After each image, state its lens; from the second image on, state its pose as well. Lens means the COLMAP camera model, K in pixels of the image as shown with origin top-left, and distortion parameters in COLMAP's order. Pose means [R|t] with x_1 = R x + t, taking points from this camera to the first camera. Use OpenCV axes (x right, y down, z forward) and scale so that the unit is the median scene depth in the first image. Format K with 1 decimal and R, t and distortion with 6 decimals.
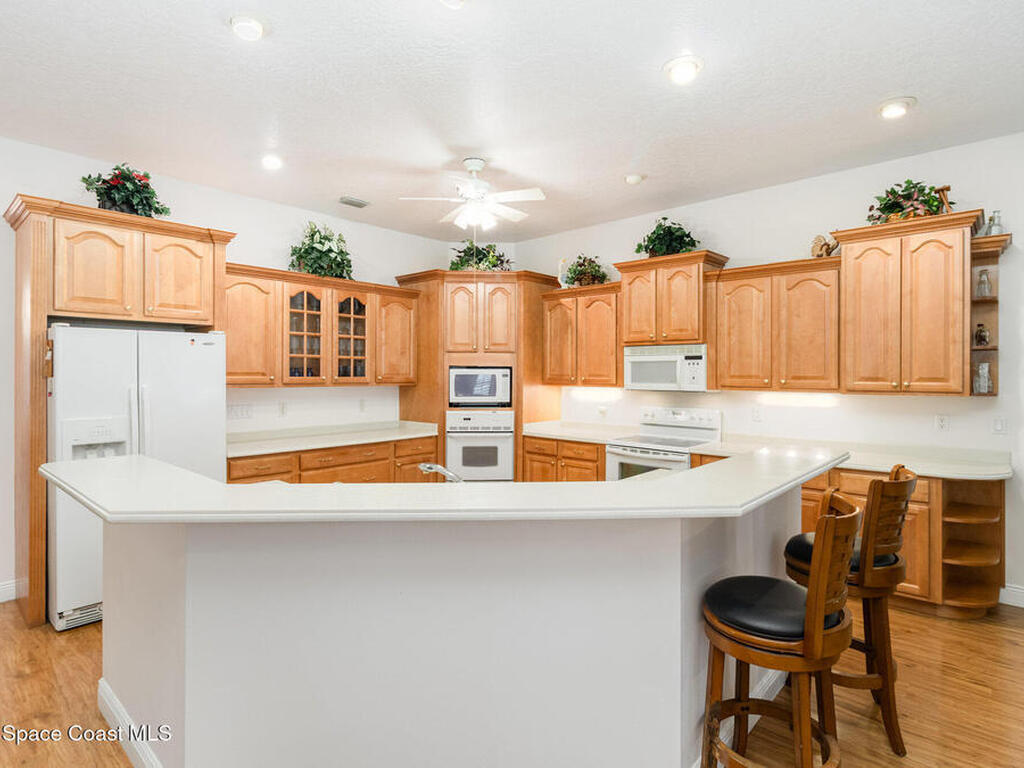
lens RADIAL K [[544.8, 0, 512.0], [0, 544.8, 384.0], [0, 0, 1]] dist [-0.001471, 0.000335]
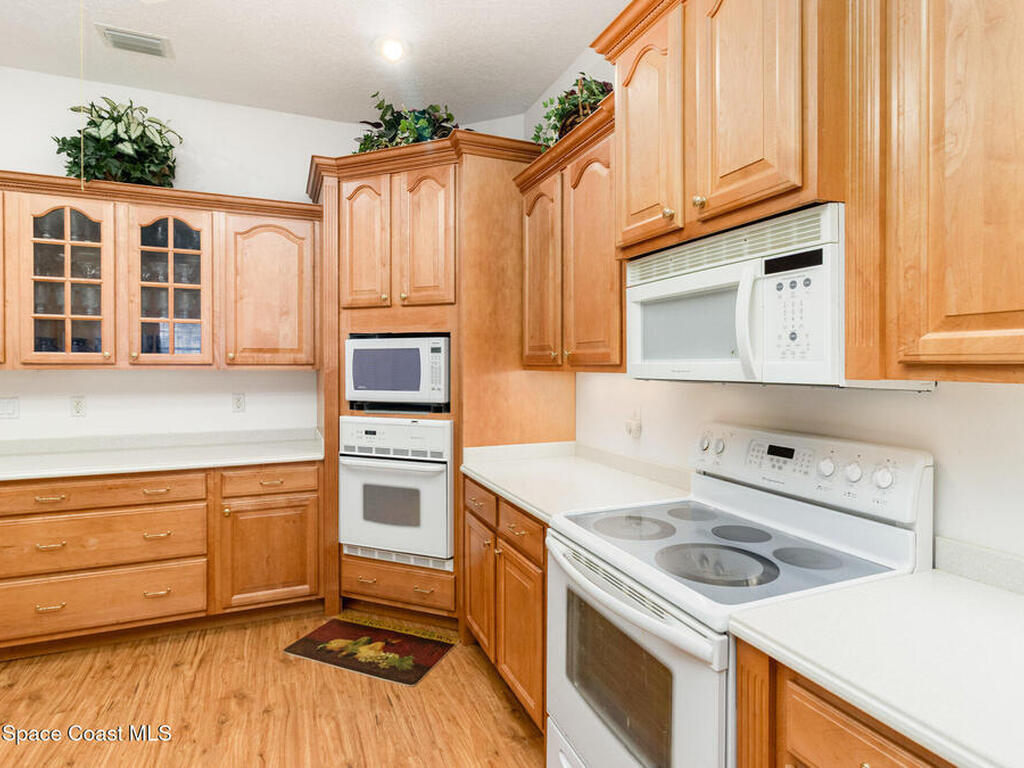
lens RADIAL K [[547.1, 0, 512.2], [0, 547.1, 376.1], [0, 0, 1]] dist [0.000715, 0.000154]
pose [[0.901617, 0.005357, -0.432503, 0.290124], [-0.005838, 0.999983, 0.000217, 0.008720], [0.432496, 0.002330, 0.901633, 0.614638]]
